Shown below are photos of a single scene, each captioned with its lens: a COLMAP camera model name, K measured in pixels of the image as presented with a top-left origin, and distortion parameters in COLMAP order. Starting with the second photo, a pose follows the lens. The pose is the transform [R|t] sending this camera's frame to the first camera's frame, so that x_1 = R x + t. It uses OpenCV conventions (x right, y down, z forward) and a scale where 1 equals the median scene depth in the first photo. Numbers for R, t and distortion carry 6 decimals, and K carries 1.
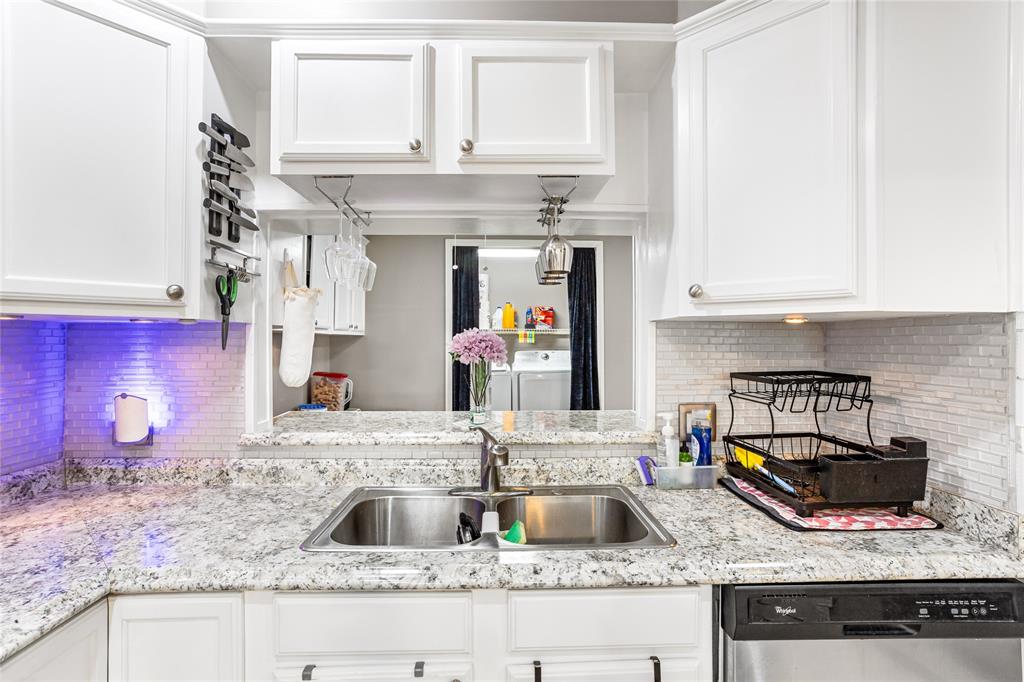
lens RADIAL K [[489.8, 0, 511.6], [0, 489.8, 338.0], [0, 0, 1]] dist [-0.052376, 0.026894]
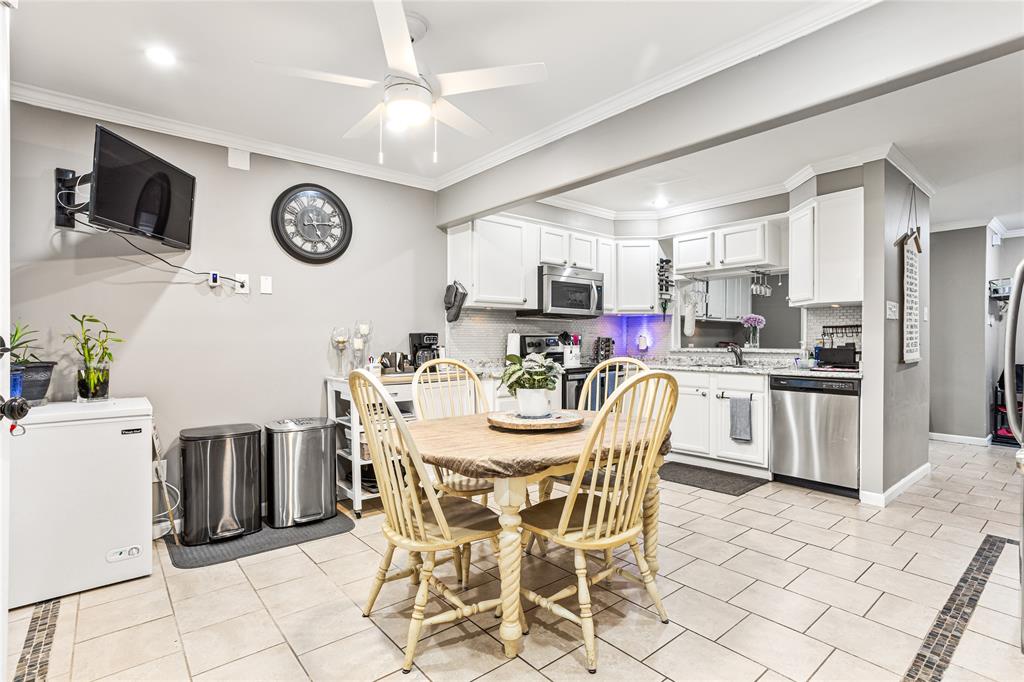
lens RADIAL K [[489.8, 0, 511.6], [0, 489.8, 338.0], [0, 0, 1]] dist [-0.052376, 0.026894]
pose [[0.609555, -0.002490, -0.792740, 1.528658], [0.004395, 0.999990, 0.000239, 0.131384], [0.792732, -0.003629, 0.609560, -2.035415]]
